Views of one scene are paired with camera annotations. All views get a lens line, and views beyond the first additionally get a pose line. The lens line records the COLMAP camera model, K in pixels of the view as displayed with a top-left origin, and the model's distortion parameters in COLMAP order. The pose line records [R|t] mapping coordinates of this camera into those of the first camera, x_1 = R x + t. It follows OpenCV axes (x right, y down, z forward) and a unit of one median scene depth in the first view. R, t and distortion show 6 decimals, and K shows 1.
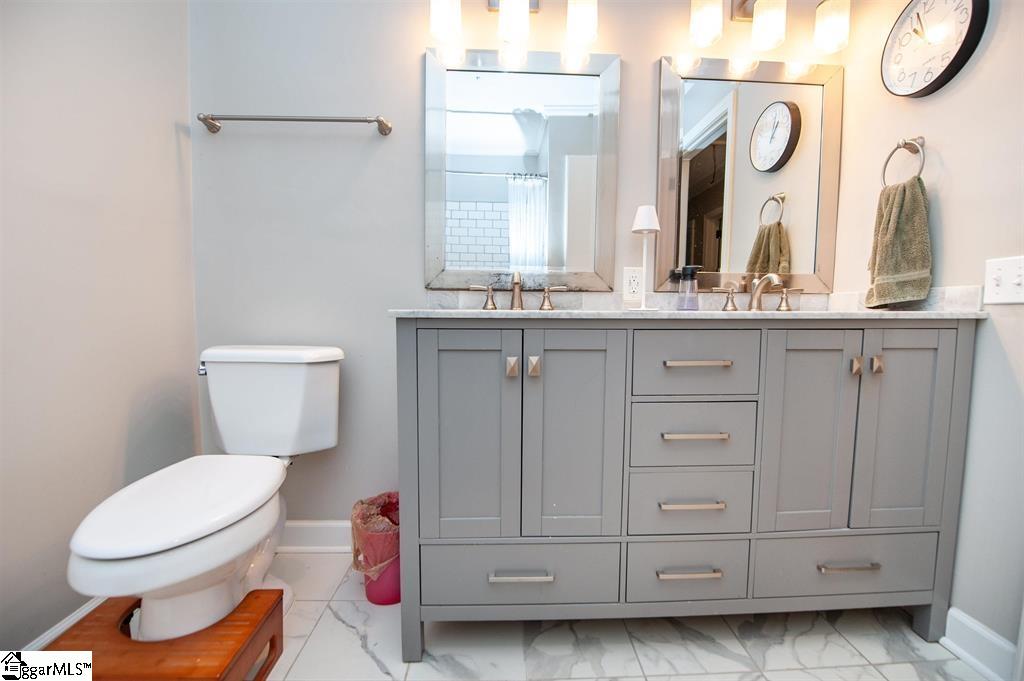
lens RADIAL K [[408.9, 0, 512.0], [0, 408.9, 340.5], [0, 0, 1]] dist [-0.025689, -0.000355]
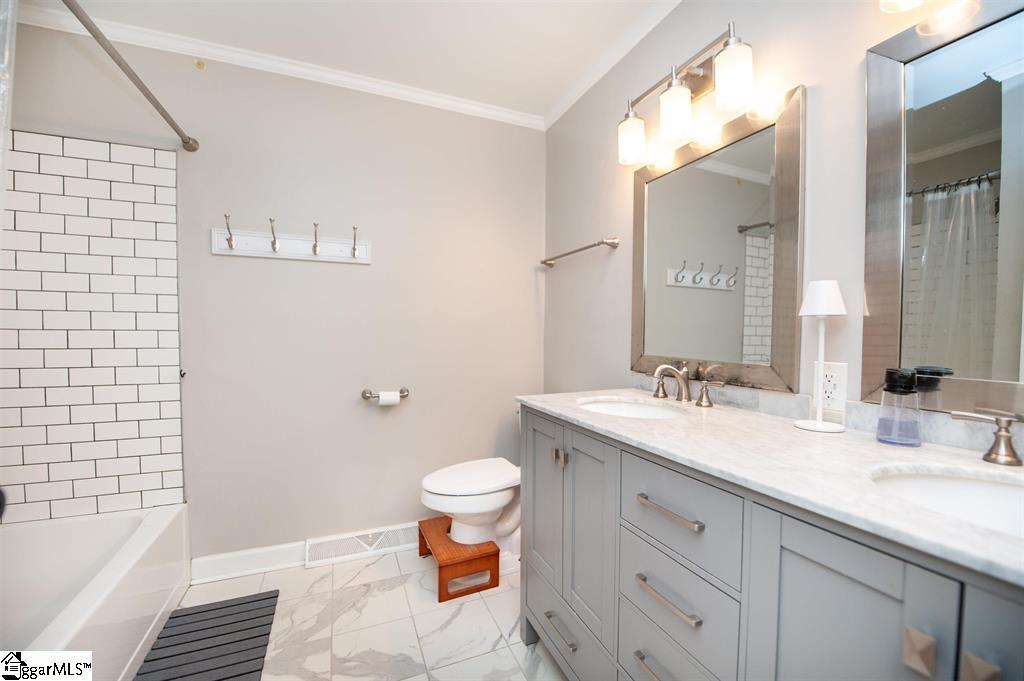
lens RADIAL K [[408.9, 0, 512.0], [0, 408.9, 340.5], [0, 0, 1]] dist [-0.025689, -0.000355]
pose [[0.357834, 0.006708, -0.933761, 0.770475], [-0.065551, 0.997688, -0.017953, -0.174646], [0.931482, 0.067633, 0.357446, 0.269841]]
